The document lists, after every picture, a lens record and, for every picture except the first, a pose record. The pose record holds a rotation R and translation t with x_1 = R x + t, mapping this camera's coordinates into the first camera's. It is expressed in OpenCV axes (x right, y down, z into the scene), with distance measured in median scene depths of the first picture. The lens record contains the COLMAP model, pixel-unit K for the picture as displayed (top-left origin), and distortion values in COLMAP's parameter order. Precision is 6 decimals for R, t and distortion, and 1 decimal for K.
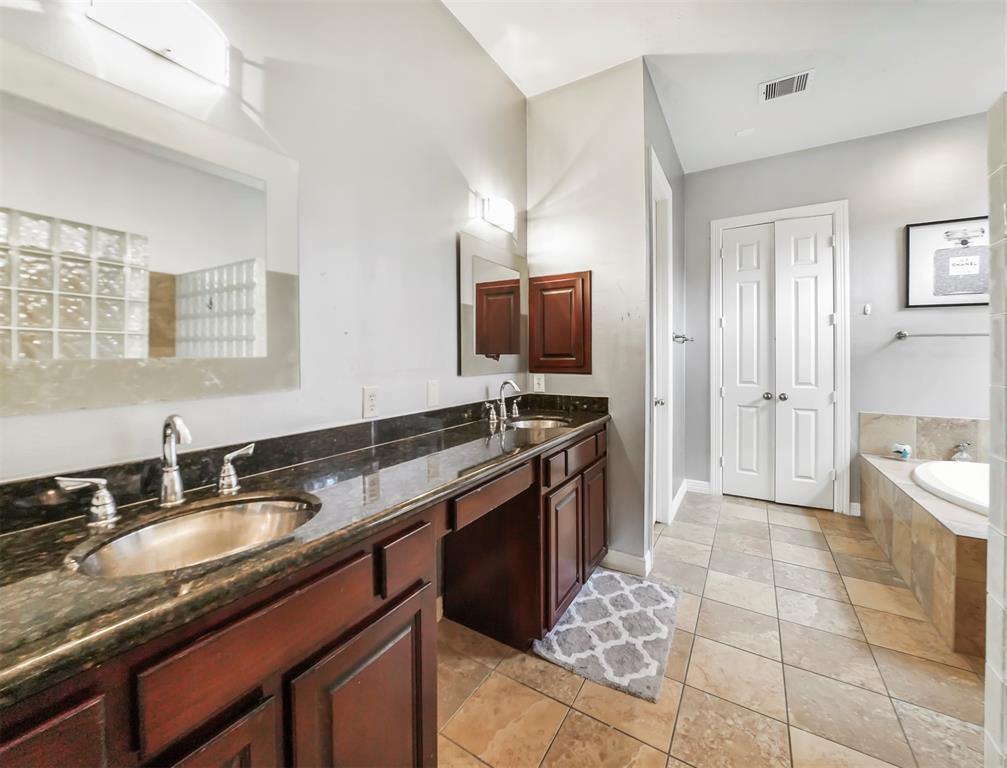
lens RADIAL K [[411.8, 0, 479.7], [0, 411.8, 354.1], [0, 0, 1]] dist [-0.016504, 0.000319]
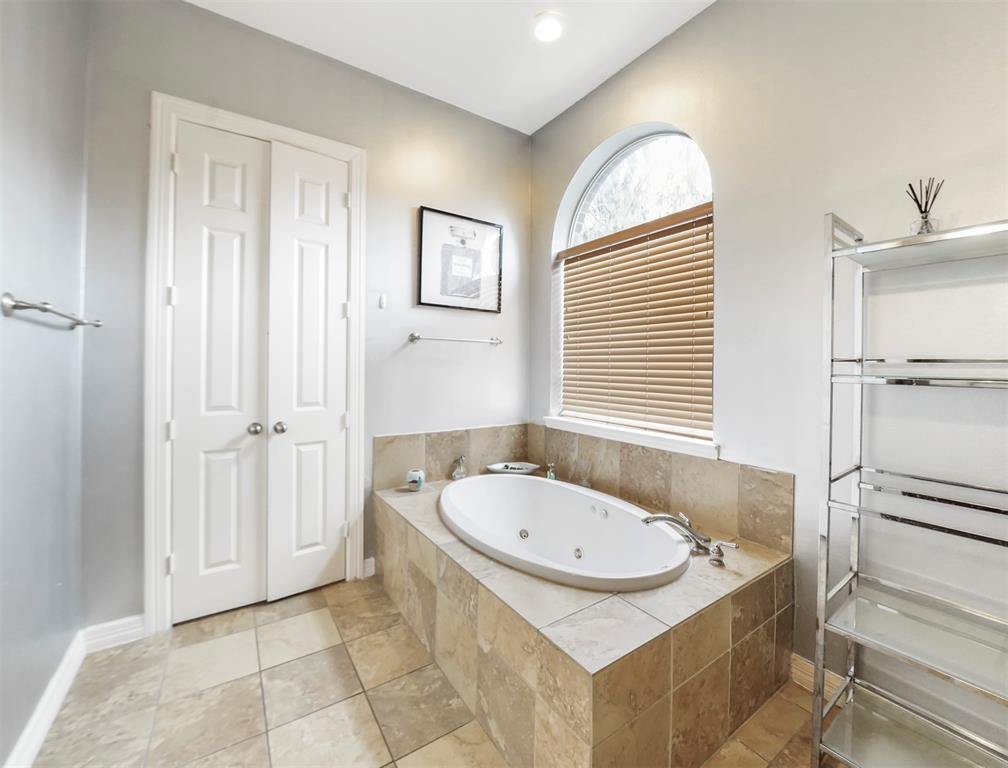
lens RADIAL K [[412.2, 0, 513.1], [0, 412.2, 363.7], [0, 0, 1]] dist [-0.016504, 0.000319]
pose [[0.375426, 0.008175, 0.926816, 0.331770], [-0.007559, 0.999955, -0.005758, 0.010005], [-0.926822, -0.004844, 0.375471, 0.485548]]
